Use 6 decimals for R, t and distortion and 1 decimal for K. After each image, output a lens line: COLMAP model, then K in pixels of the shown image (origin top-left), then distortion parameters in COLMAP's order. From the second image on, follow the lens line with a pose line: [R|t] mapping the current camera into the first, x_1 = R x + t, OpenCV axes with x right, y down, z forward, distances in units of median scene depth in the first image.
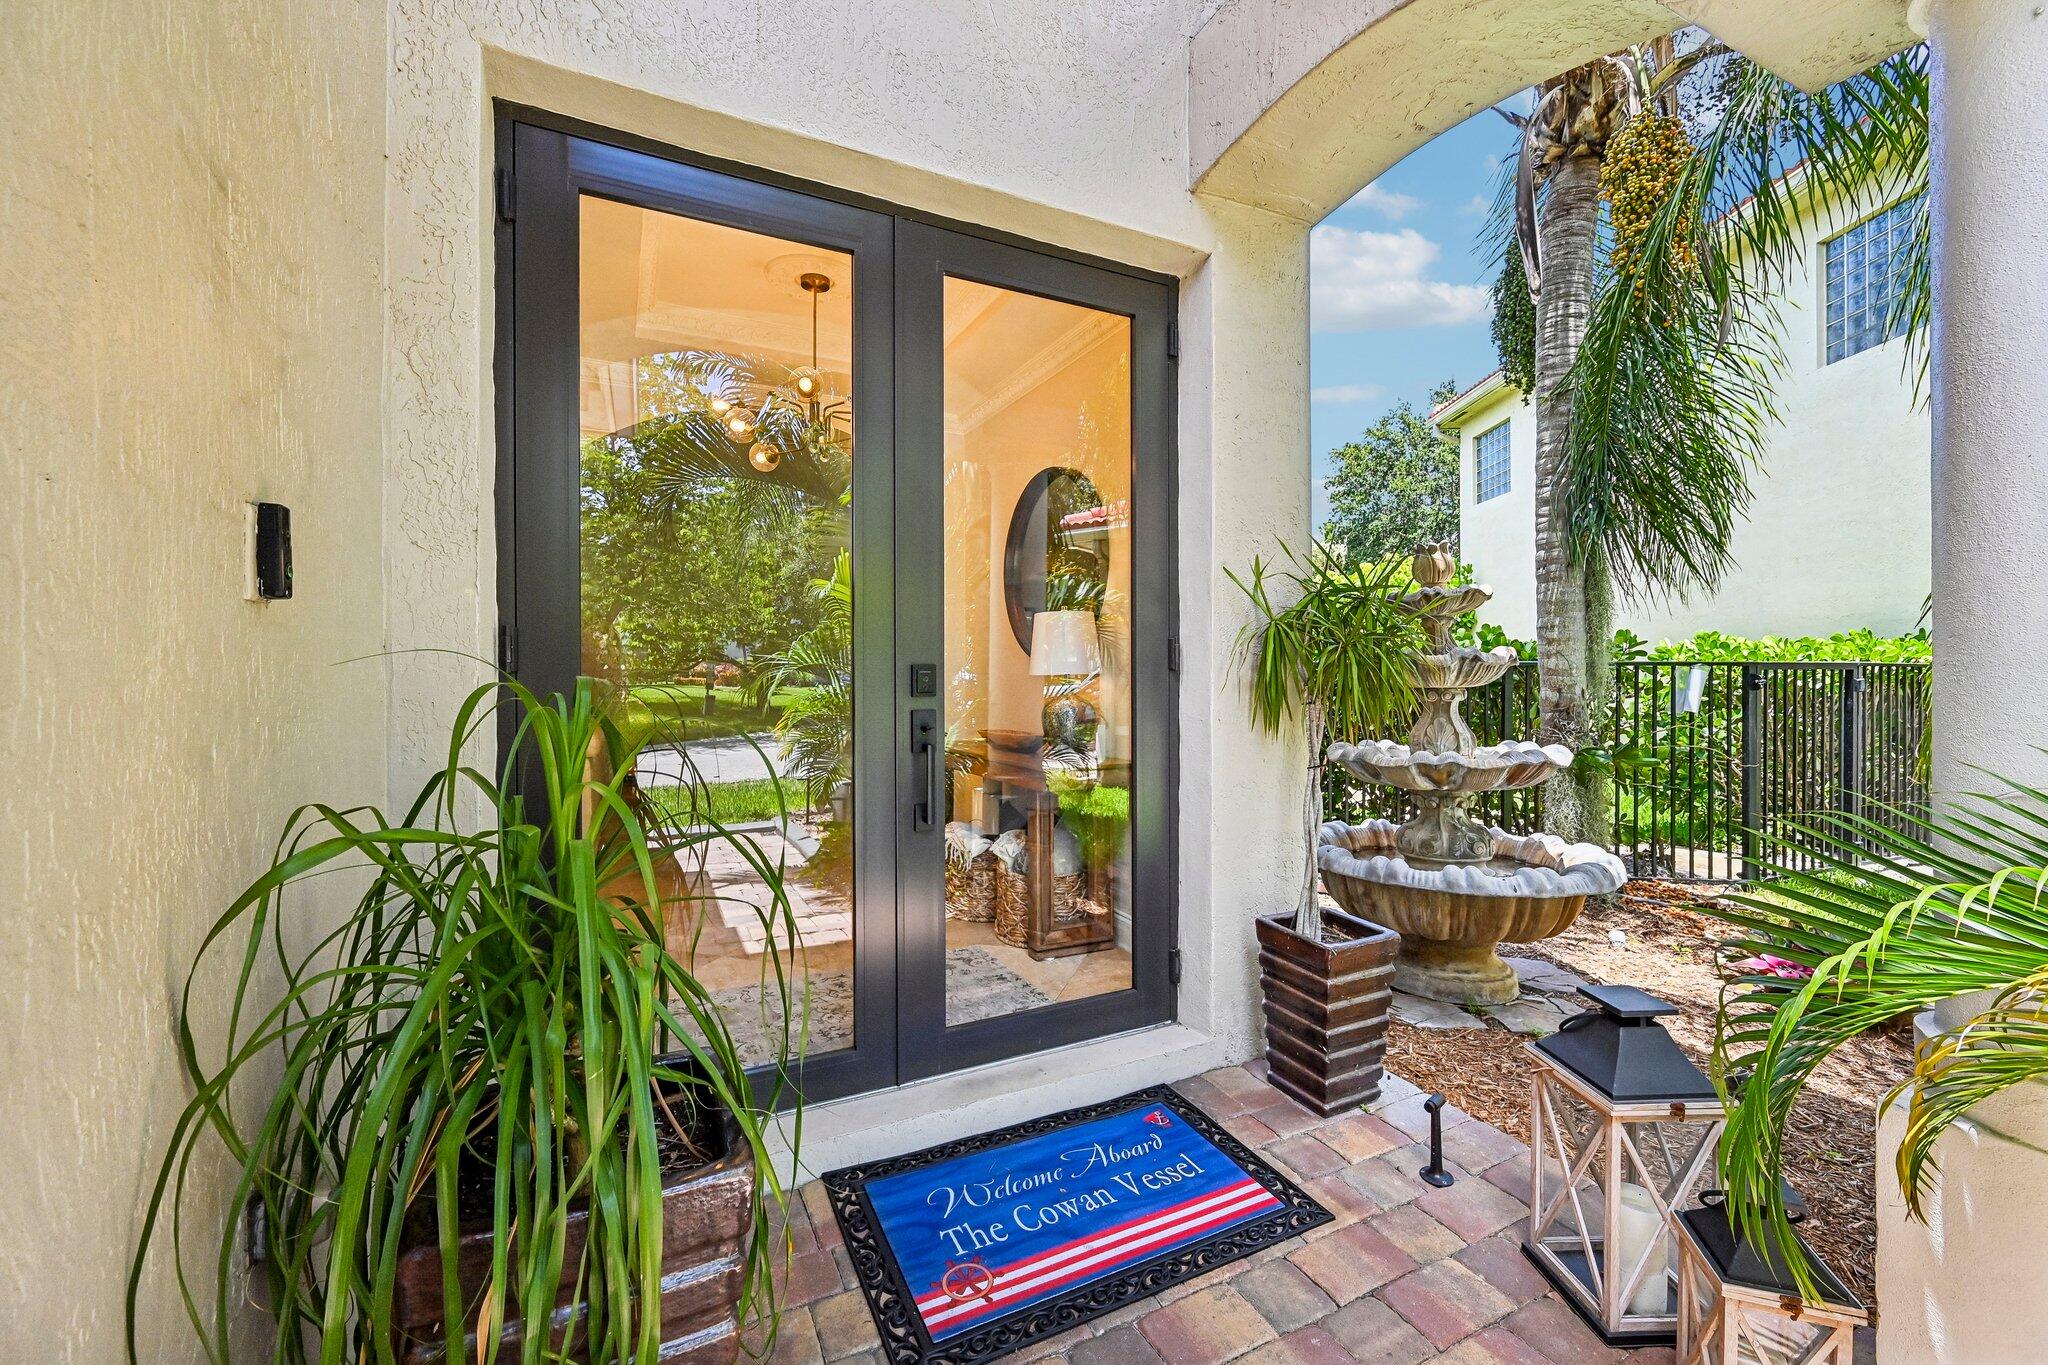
lens RADIAL K [[814.7, 0, 1024.7], [0, 814.7, 665.8], [0, 0, 1]] dist [-0.003276, 0.000243]
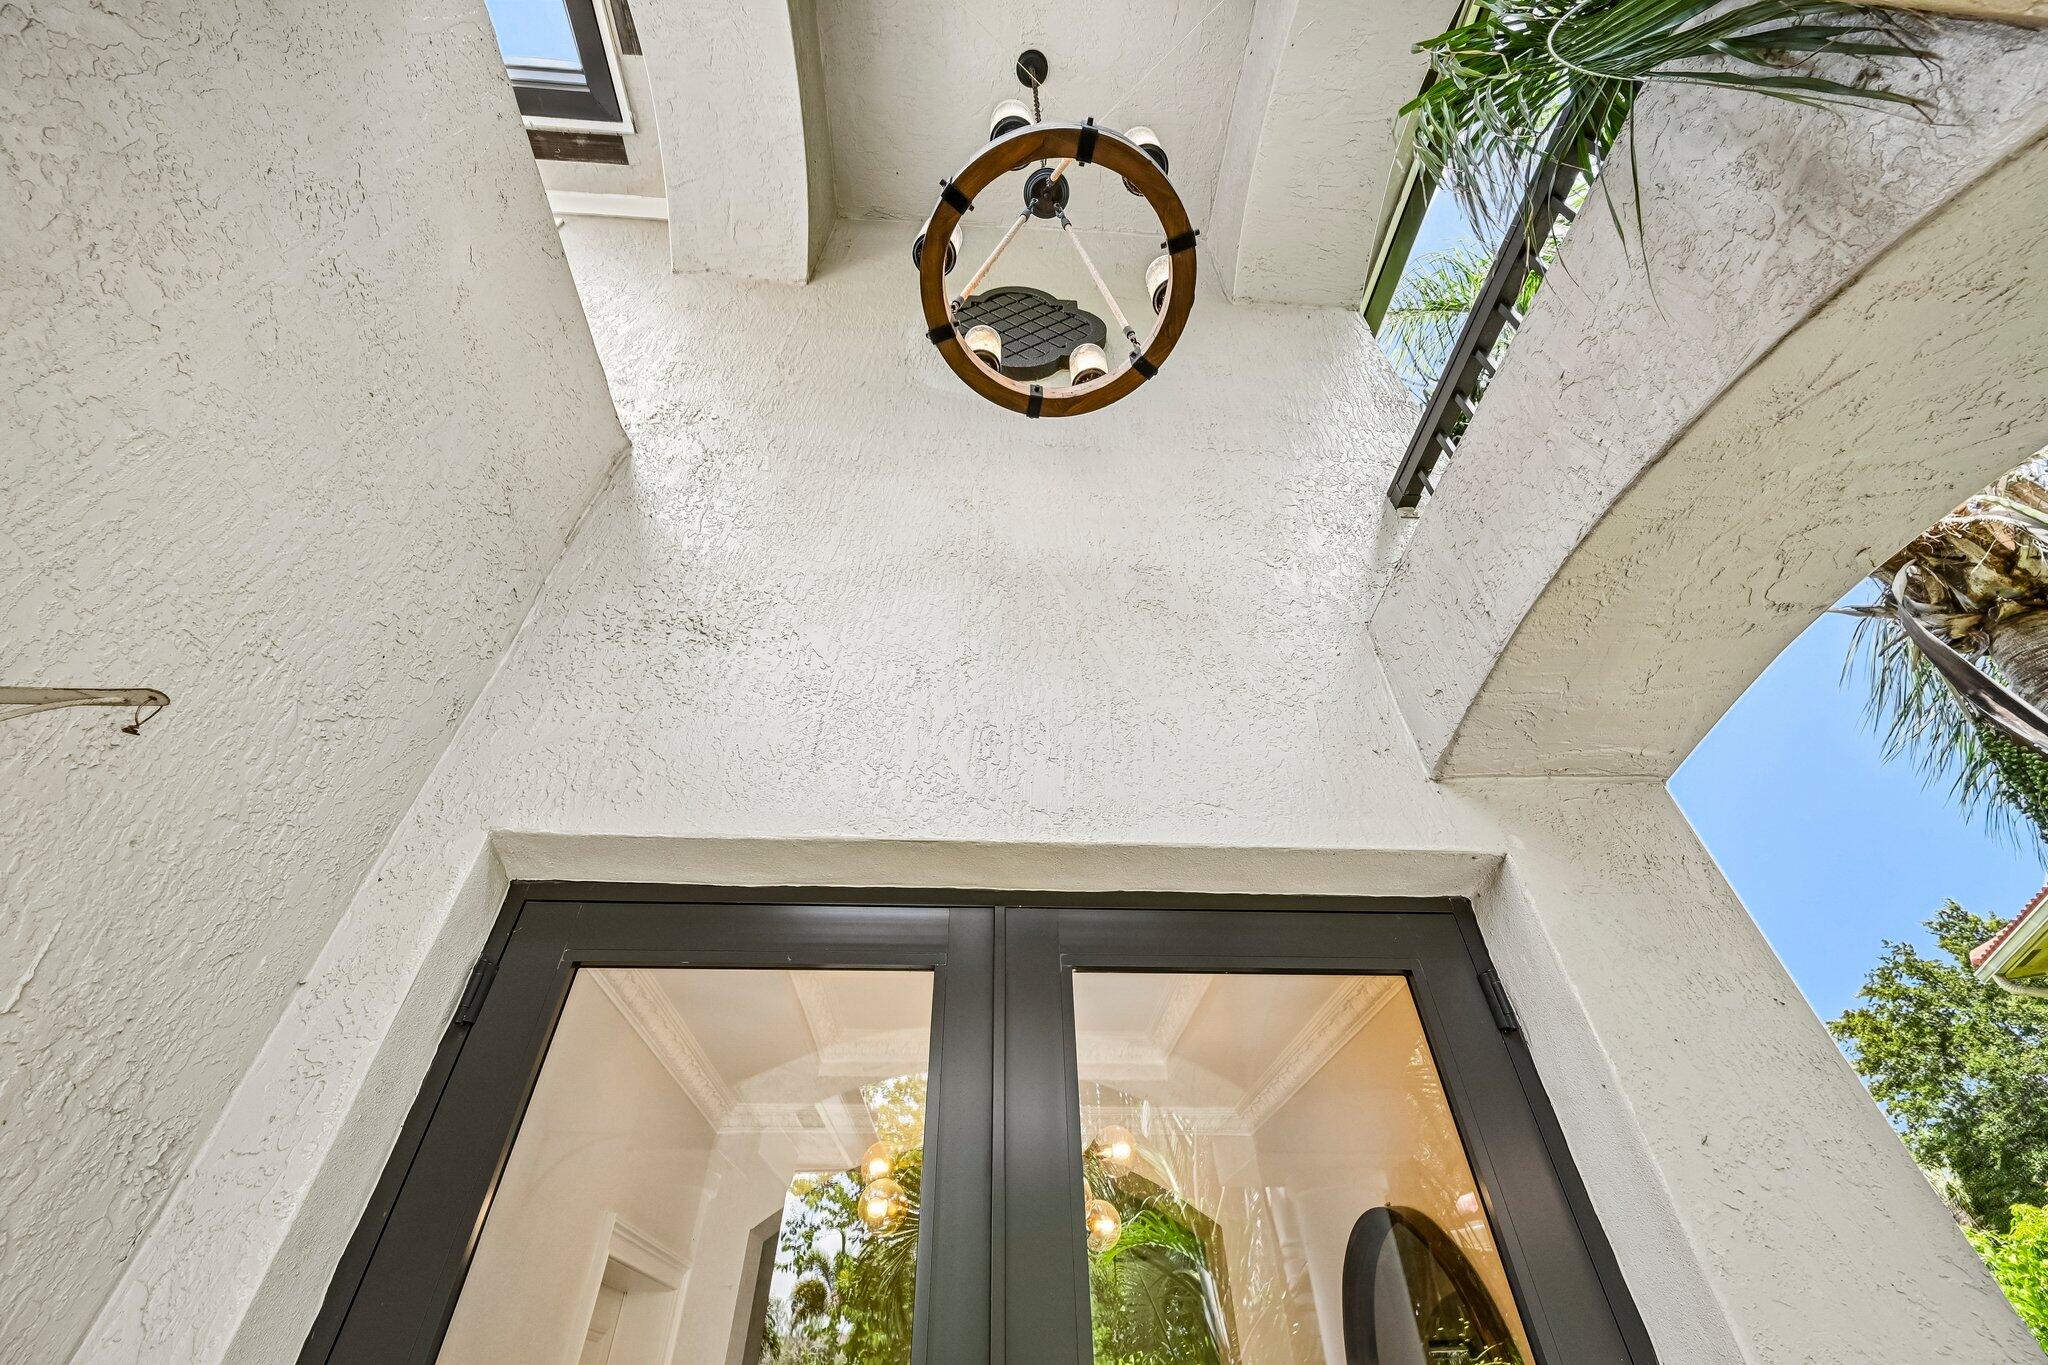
lens RADIAL K [[808.1, 0, 1018.8], [0, 808.1, 677.5], [0, 0, 1]] dist [0.001132, 0.000230]
pose [[0.916646, -0.274660, -0.290384, 0.103644], [0.007555, 0.738280, -0.674452, -0.190012], [0.399629, 0.616039, 0.678816, 0.344121]]
